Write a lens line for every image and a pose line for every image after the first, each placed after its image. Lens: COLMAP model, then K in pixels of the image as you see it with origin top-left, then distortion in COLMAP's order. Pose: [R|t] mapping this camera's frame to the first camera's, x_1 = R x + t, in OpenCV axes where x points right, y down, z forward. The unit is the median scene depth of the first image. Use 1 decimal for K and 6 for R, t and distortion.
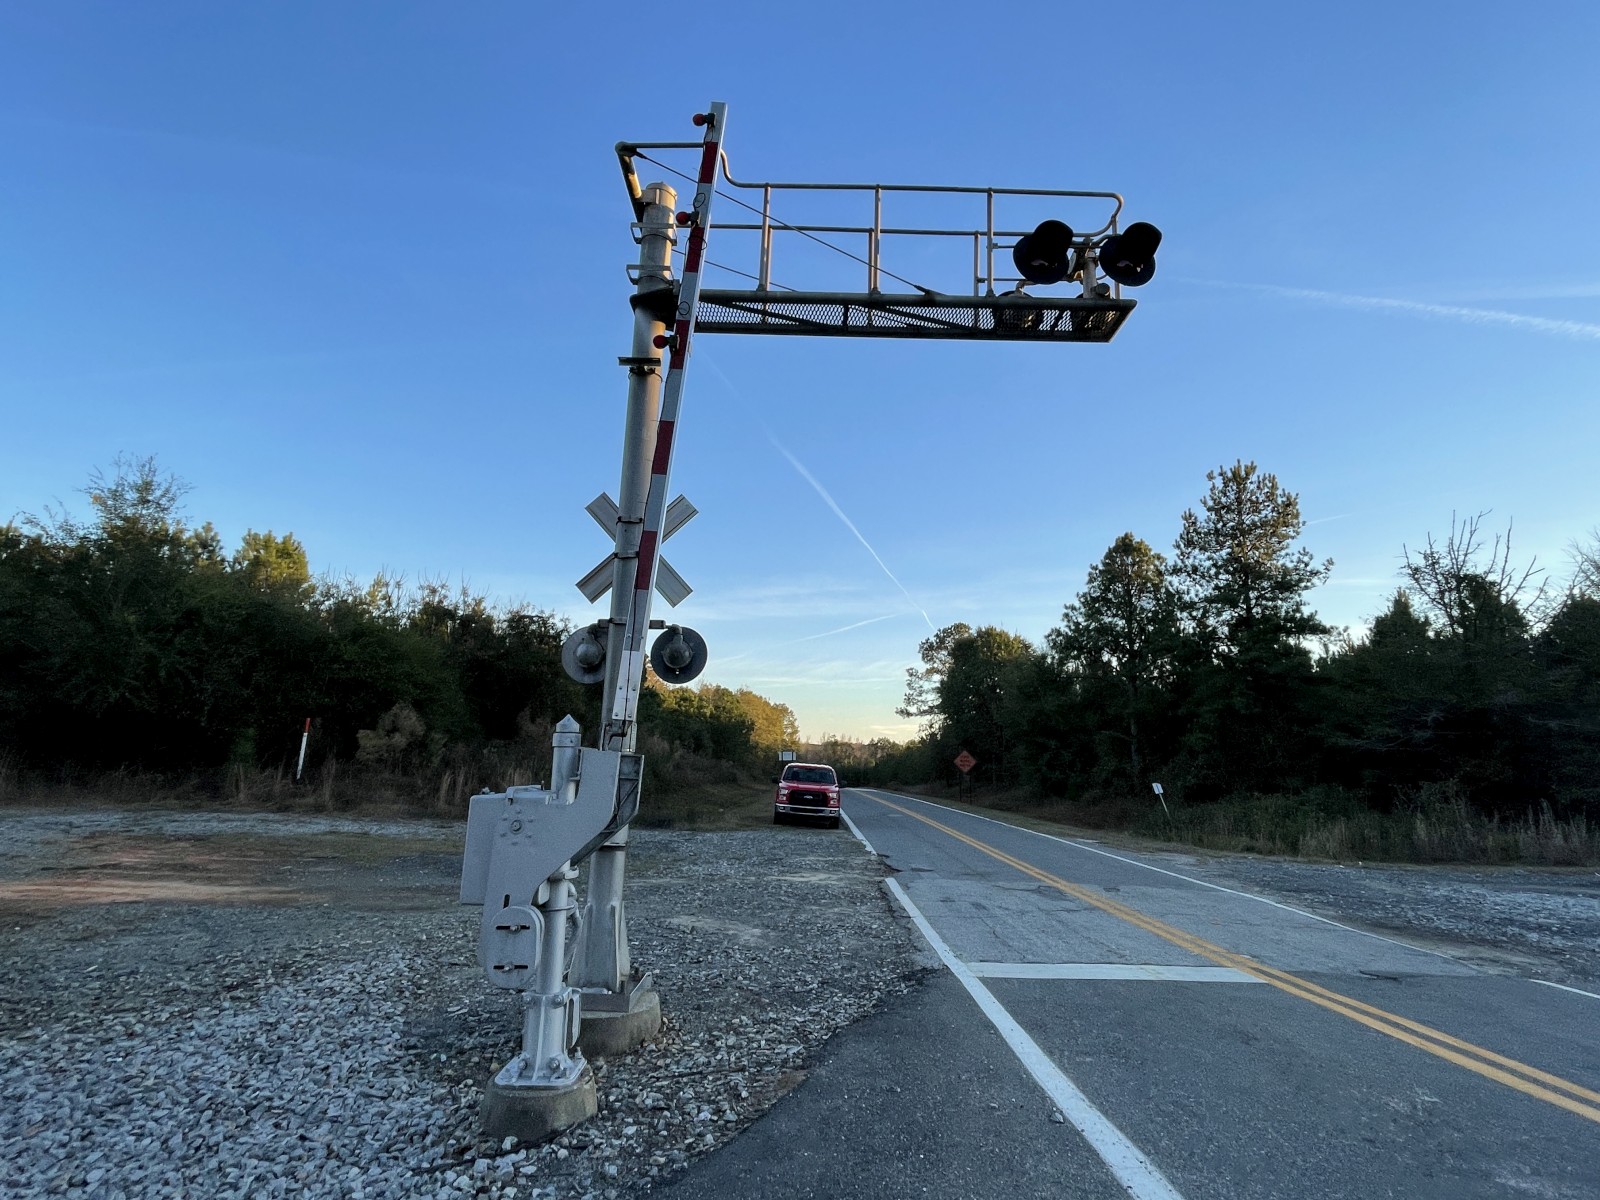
lens RADIAL K [[792.6, 0, 811.8], [0, 792.6, 604.7], [0, 0, 1]] dist [0.000222, 0.000650]
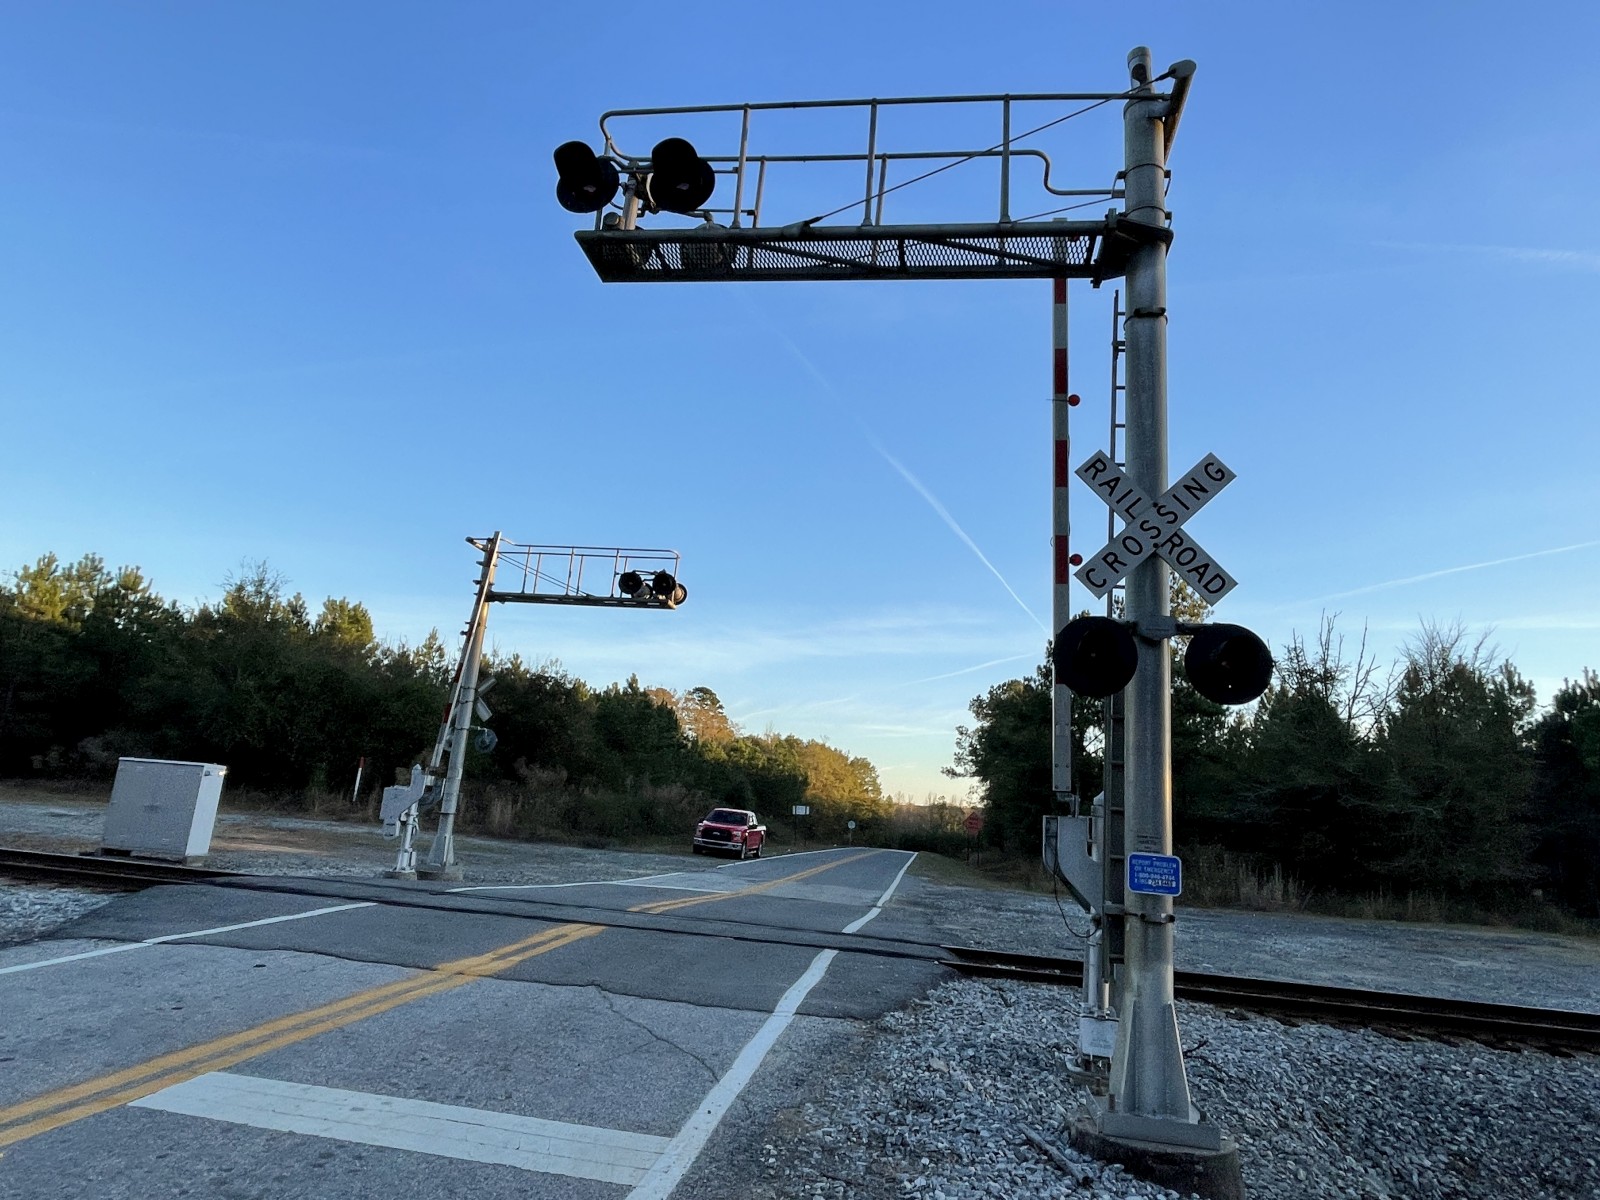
lens RADIAL K [[939.0, 0, 802.5], [0, 939.0, 603.6], [0, 0, 1]] dist [0.012279, -0.000480]
pose [[0.988705, 0.014677, -0.149155, 0.326765], [-0.020116, 0.999184, -0.035020, -0.073929], [0.148520, 0.037624, 0.988193, -0.464747]]
